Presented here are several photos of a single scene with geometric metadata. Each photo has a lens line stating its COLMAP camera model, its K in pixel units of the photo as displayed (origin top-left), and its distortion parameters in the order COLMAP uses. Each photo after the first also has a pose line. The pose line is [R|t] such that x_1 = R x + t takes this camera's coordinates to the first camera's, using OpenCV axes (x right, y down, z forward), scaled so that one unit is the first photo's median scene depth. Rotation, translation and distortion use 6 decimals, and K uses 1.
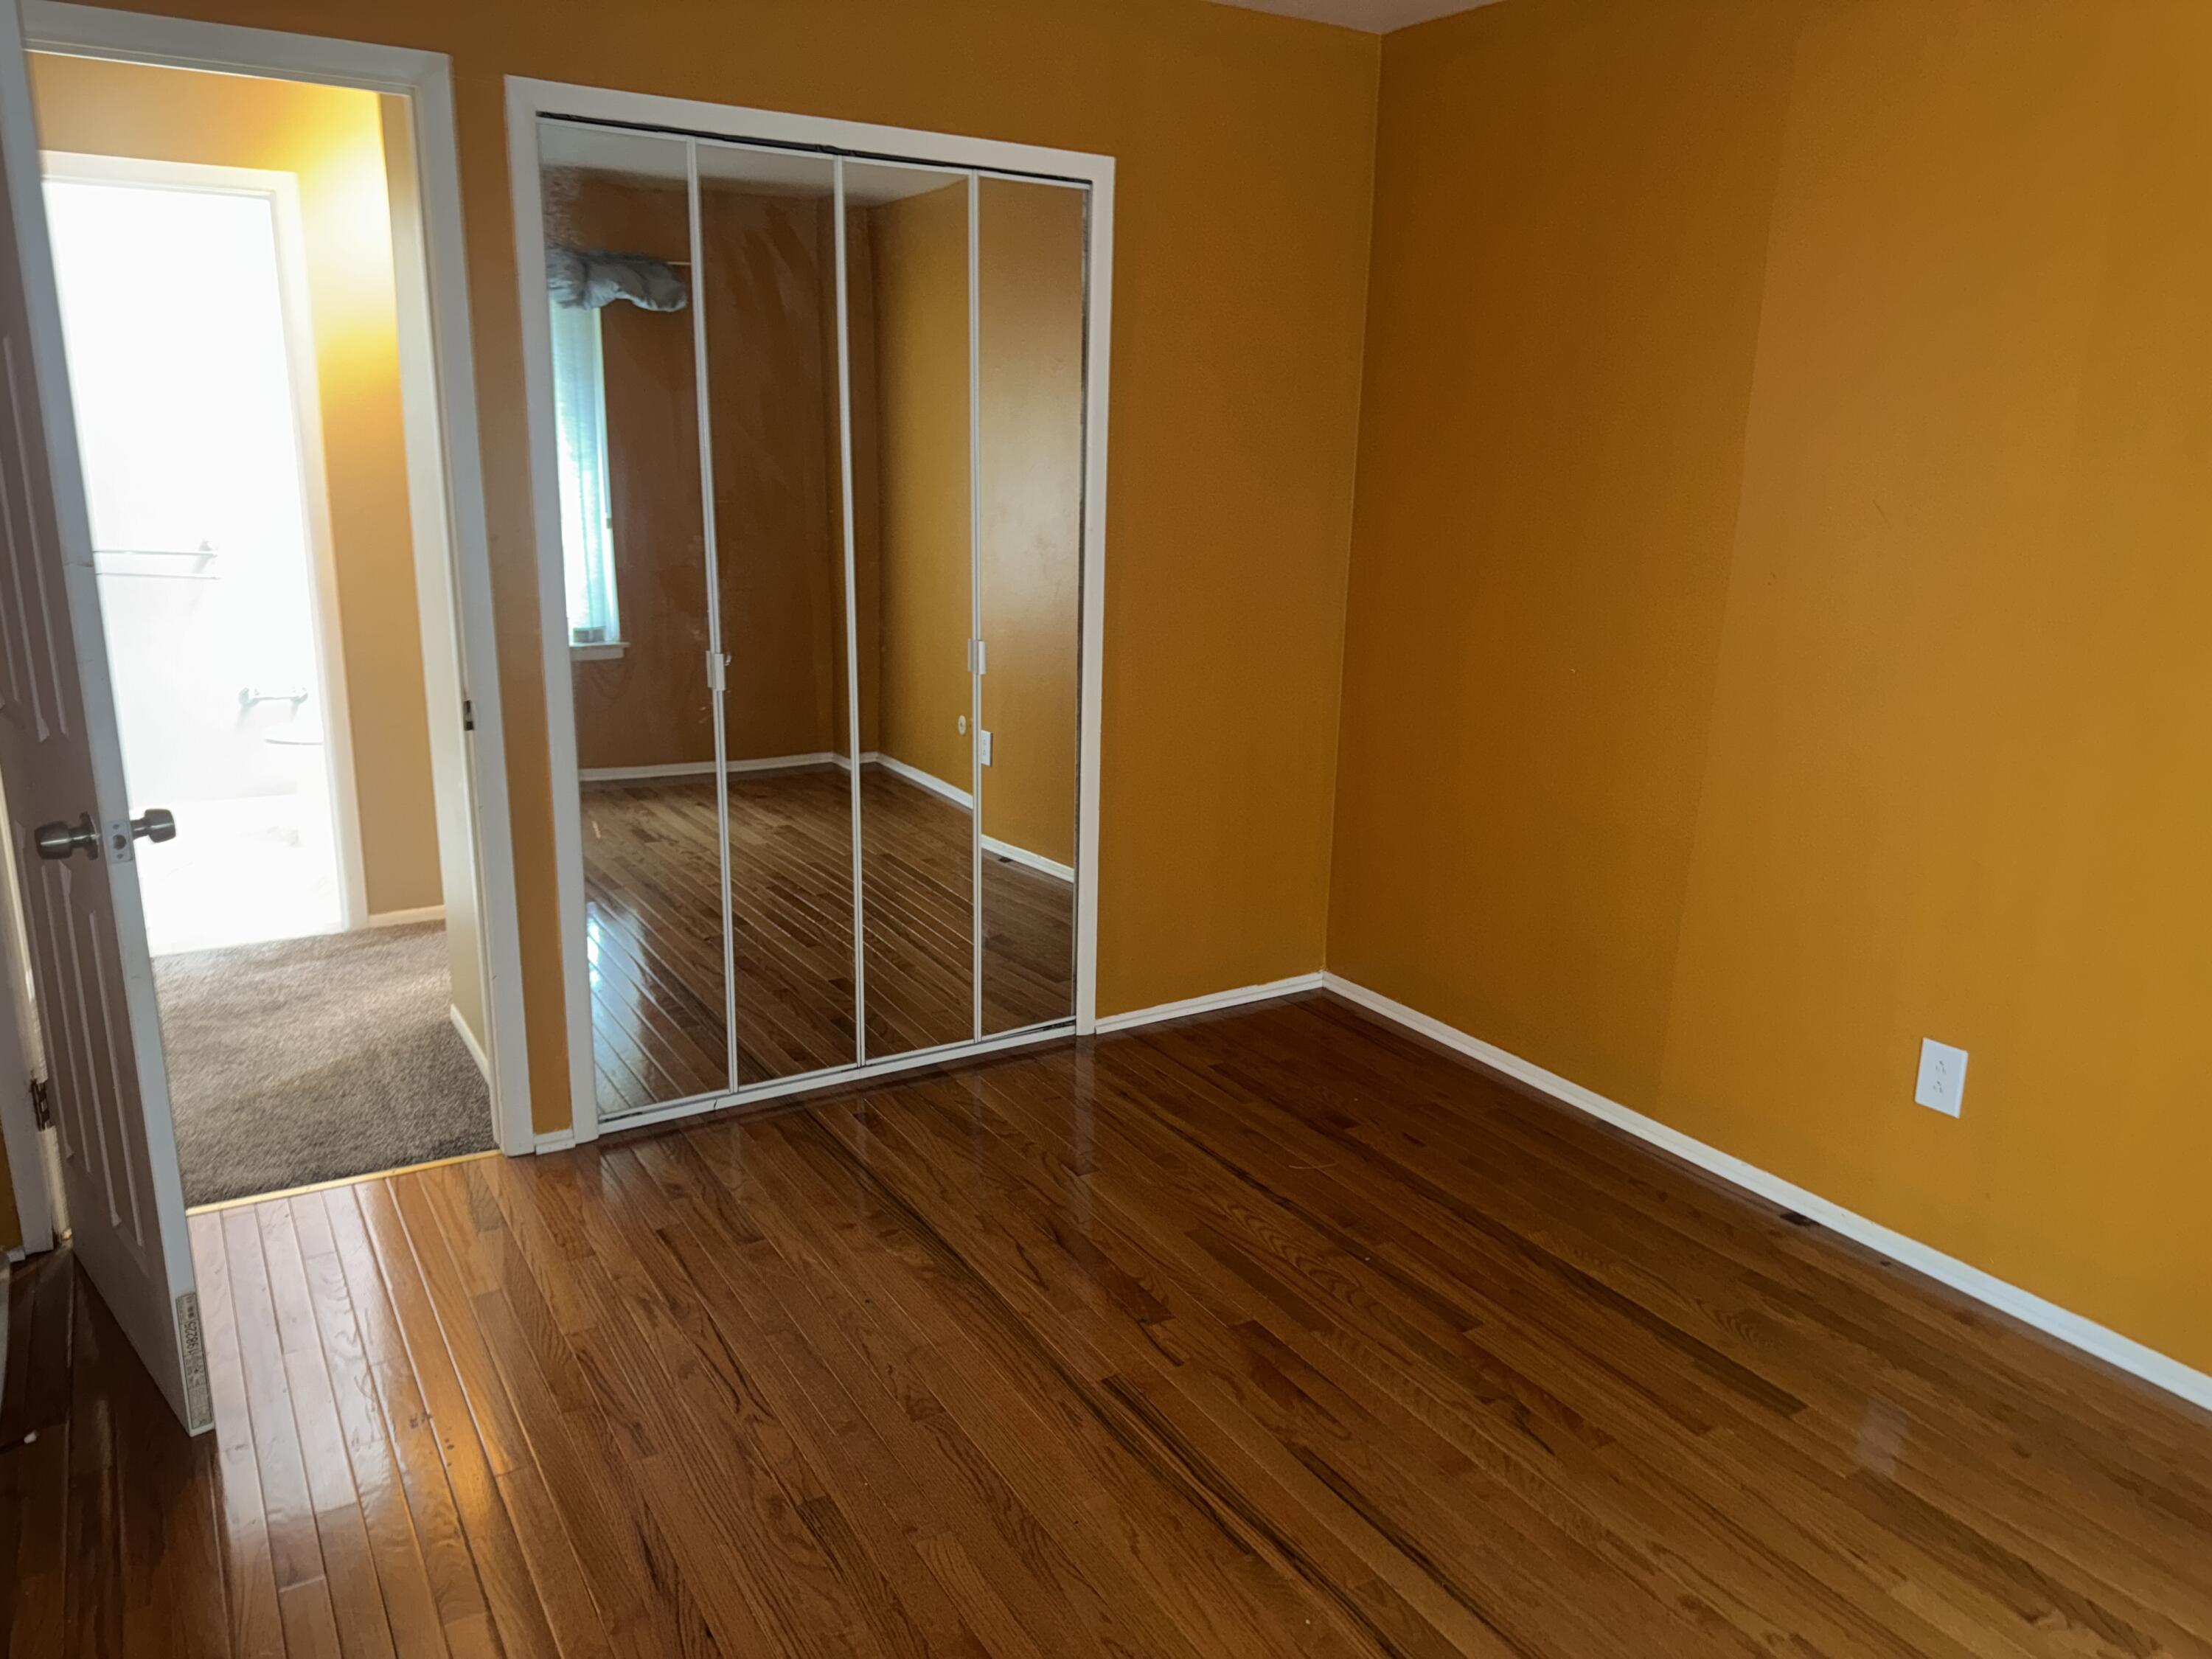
lens RADIAL K [[1559.9, 0, 1114.4], [0, 1559.9, 819.3], [0, 0, 1]] dist [0.083757, -0.095337]
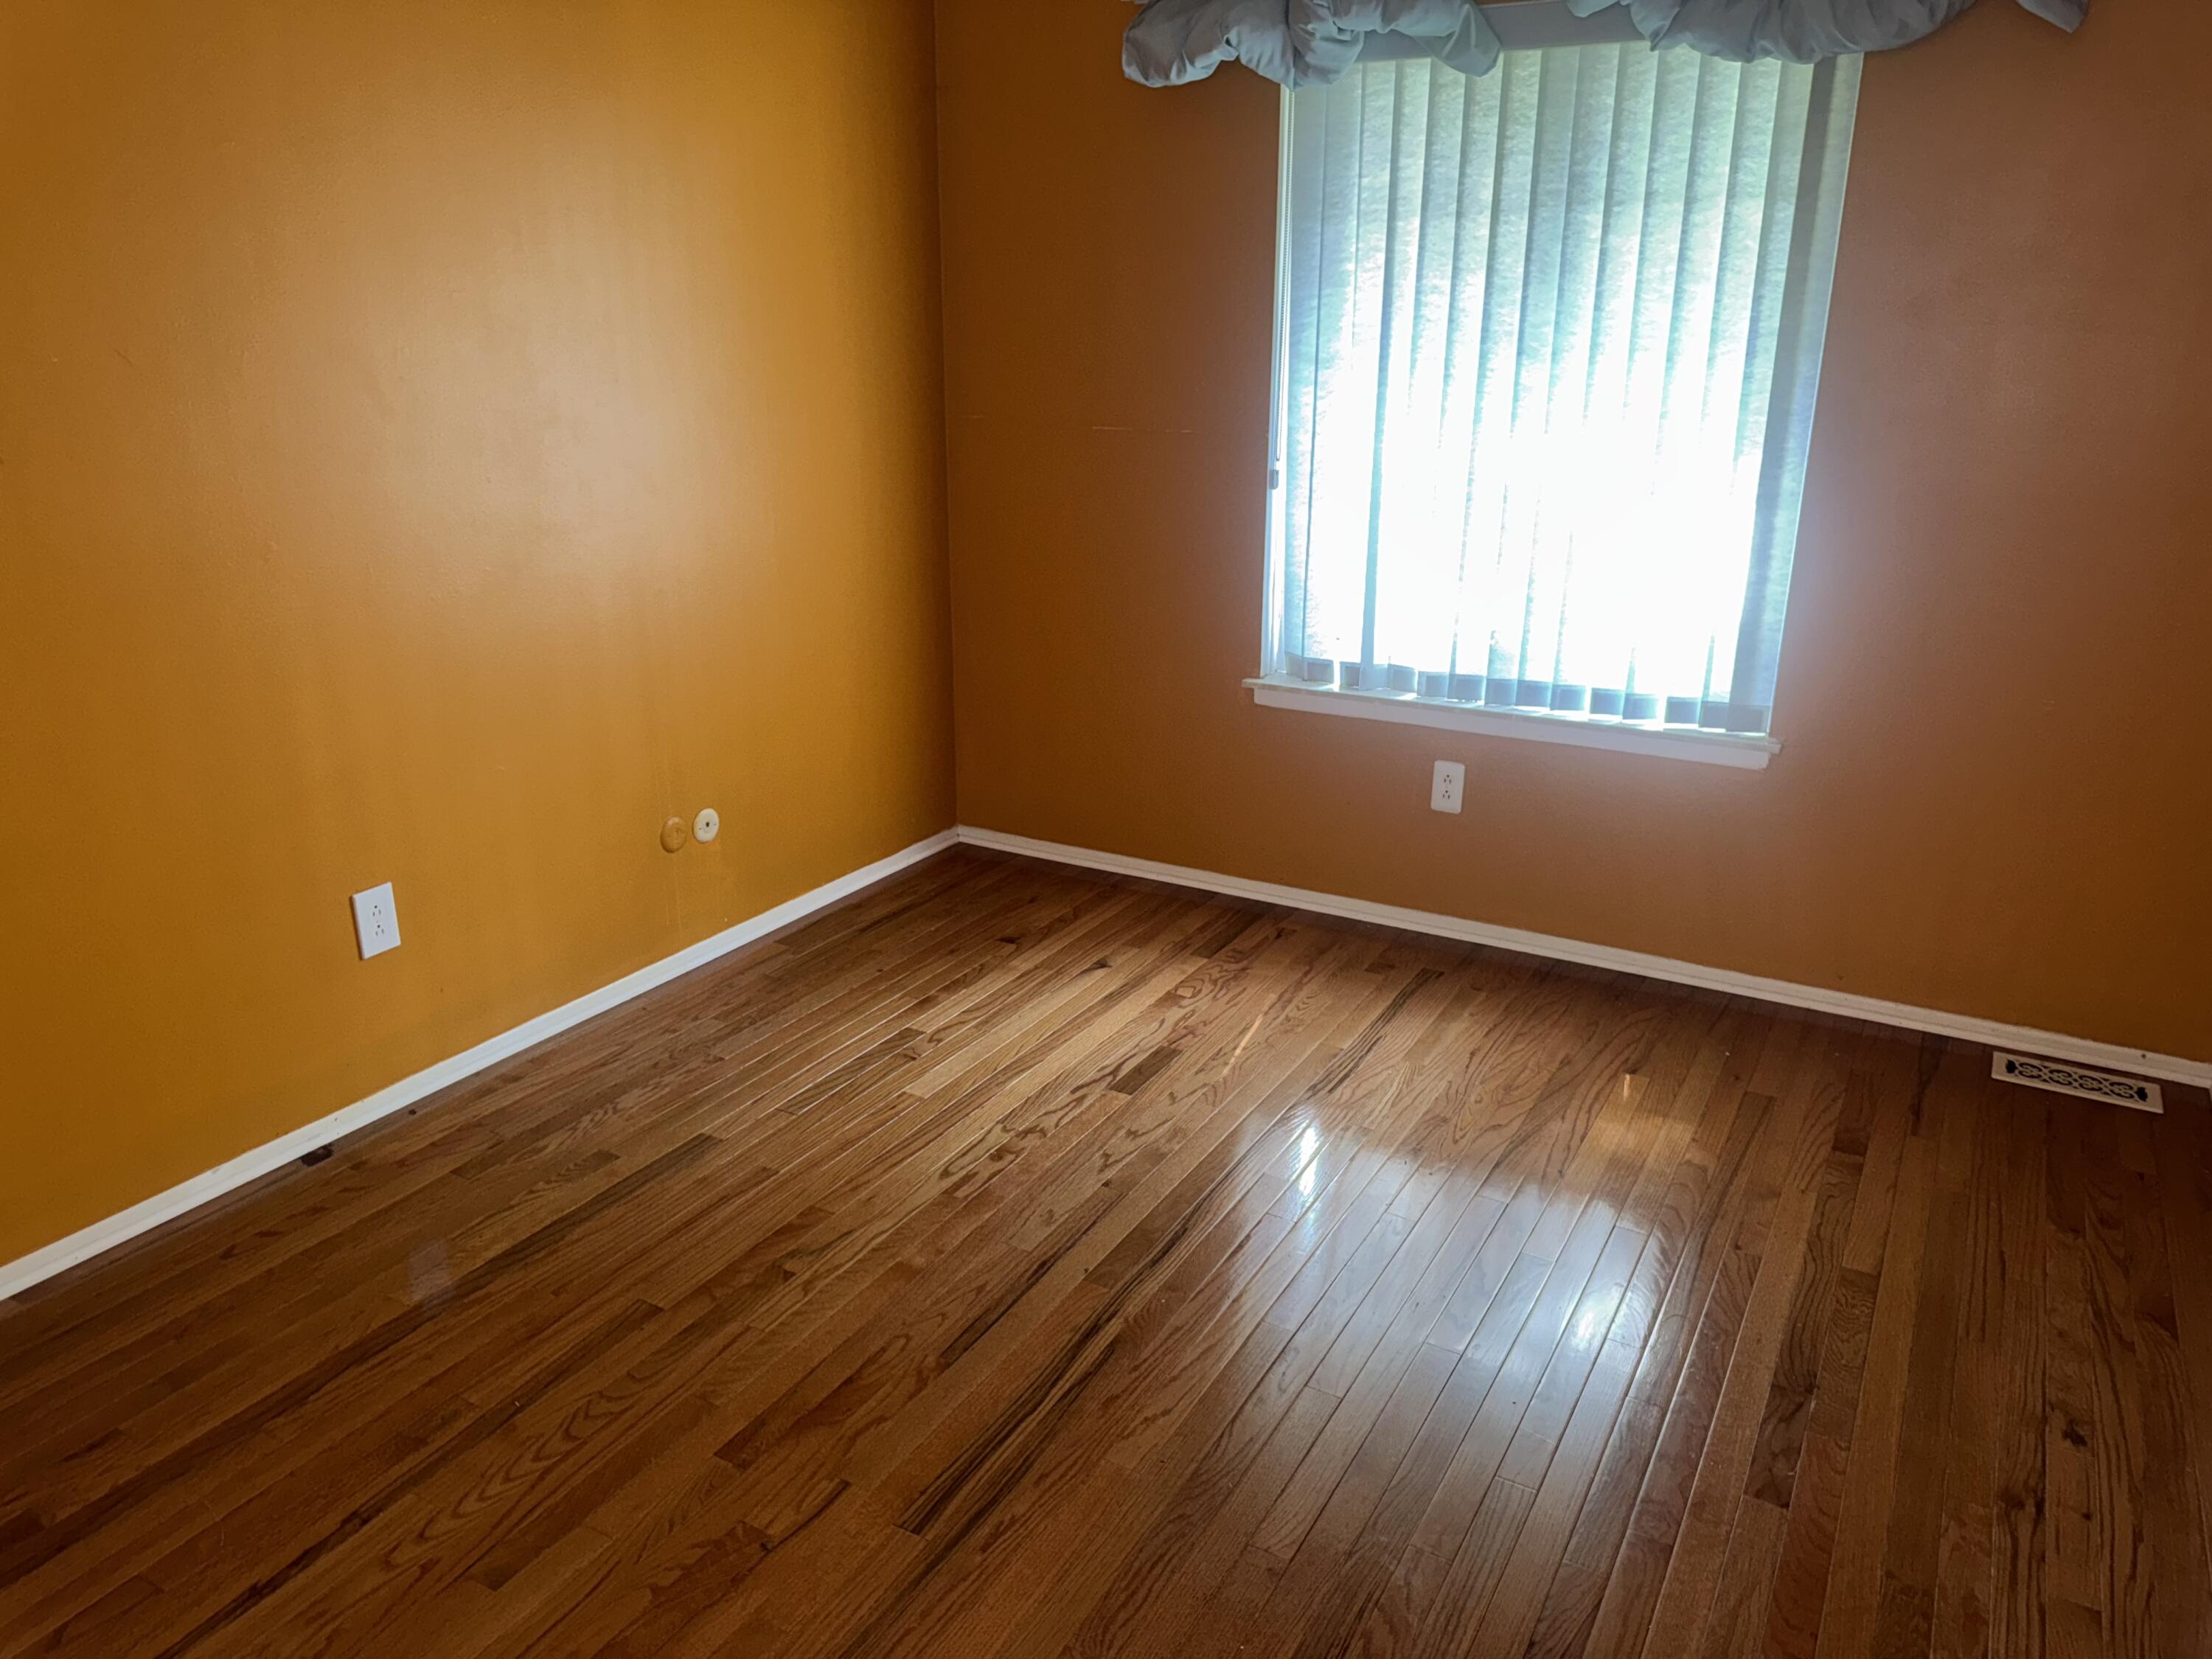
lens RADIAL K [[1559.9, 0, 1114.4], [0, 1559.9, 819.3], [0, 0, 1]] dist [0.083757, -0.095337]
pose [[-0.472049, -0.297980, 0.829685, -0.577353], [0.201341, 0.879827, 0.430542, -0.259995], [-0.858273, 0.370286, -0.355326, 1.033808]]
